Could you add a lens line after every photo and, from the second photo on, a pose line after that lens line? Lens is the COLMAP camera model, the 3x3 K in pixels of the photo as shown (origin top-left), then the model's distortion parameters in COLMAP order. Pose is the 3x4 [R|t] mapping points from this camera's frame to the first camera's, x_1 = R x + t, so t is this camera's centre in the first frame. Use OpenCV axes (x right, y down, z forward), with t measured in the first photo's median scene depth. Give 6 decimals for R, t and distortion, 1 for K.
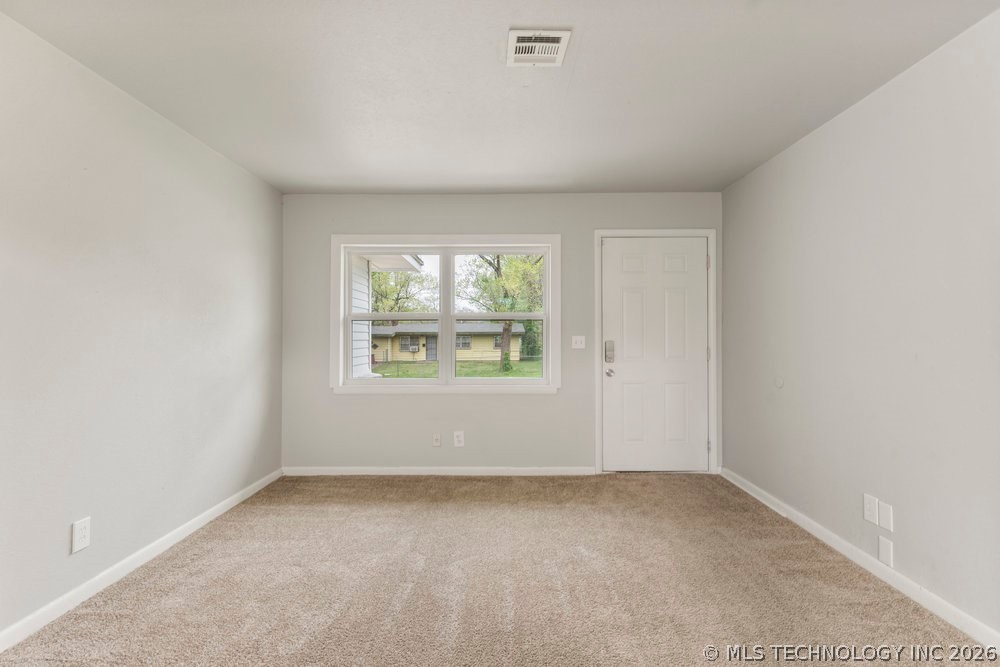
lens RADIAL K [[480.5, 0, 500.0], [0, 480.5, 333.5], [0, 0, 1]] dist [0.003946, 0.000239]
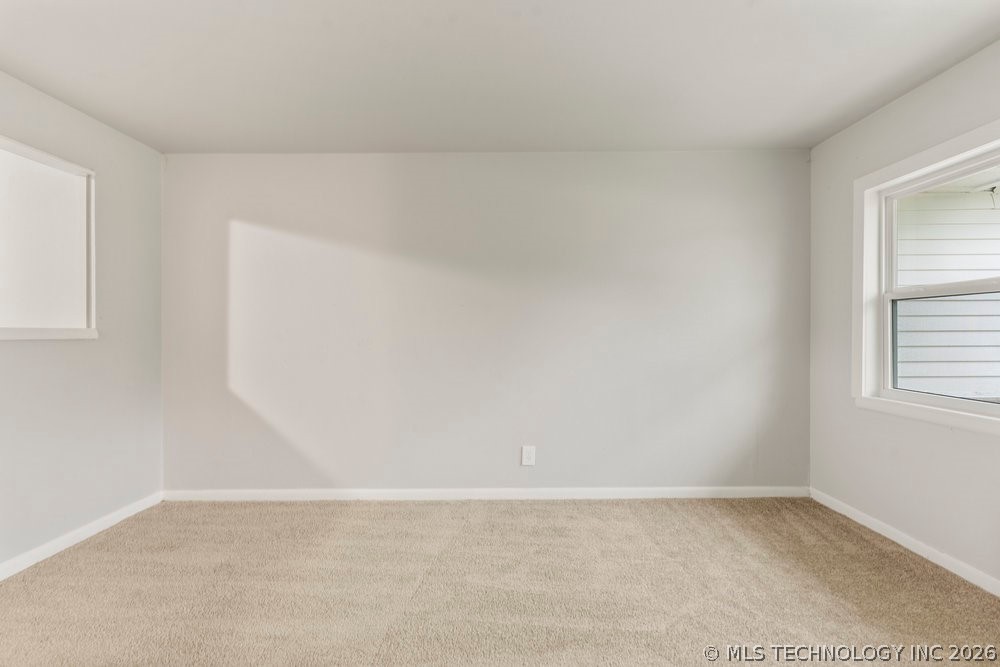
lens RADIAL K [[480.5, 0, 500.0], [0, 480.5, 333.5], [0, 0, 1]] dist [0.003946, 0.000239]
pose [[0.007507, 0.005341, -0.999958, 0.419790], [0.015427, 0.999866, 0.005457, 0.007966], [0.999853, -0.015467, 0.007424, 0.560910]]
